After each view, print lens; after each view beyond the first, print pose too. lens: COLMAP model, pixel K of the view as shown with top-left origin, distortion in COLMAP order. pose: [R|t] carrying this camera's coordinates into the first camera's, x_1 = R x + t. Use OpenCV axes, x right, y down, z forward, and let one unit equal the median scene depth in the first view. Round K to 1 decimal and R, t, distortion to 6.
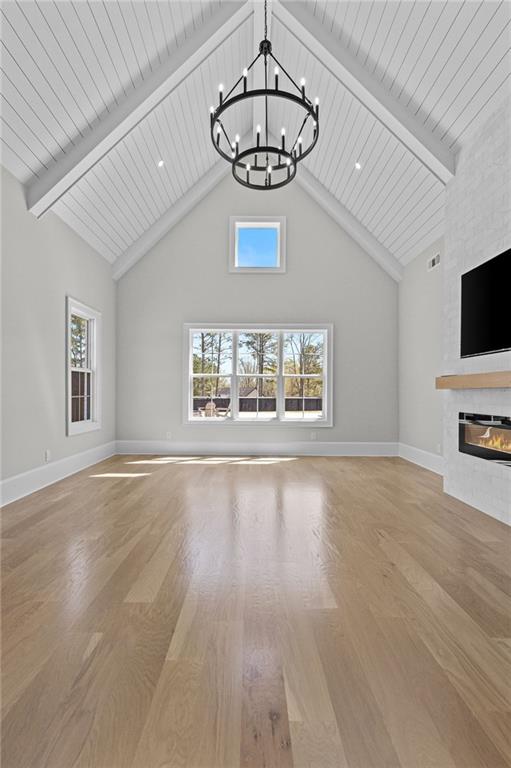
lens RADIAL K [[361.7, 0, 253.9], [0, 361.7, 395.6], [0, 0, 1]] dist [0.005772, -0.000295]
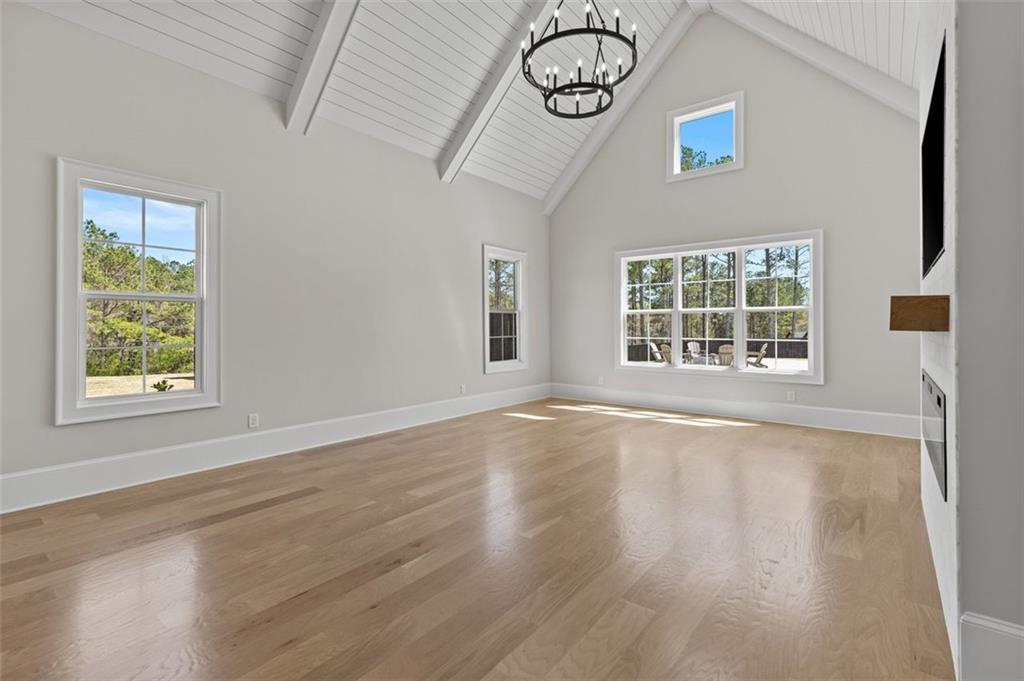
lens RADIAL K [[482.2, 0, 511.0], [0, 482.2, 328.9], [0, 0, 1]] dist [0.005772, -0.000295]
pose [[0.772211, -0.004935, -0.635347, 0.390644], [-0.000097, 0.999969, -0.007885, -0.008698], [0.635366, 0.006150, 0.772186, -0.050413]]
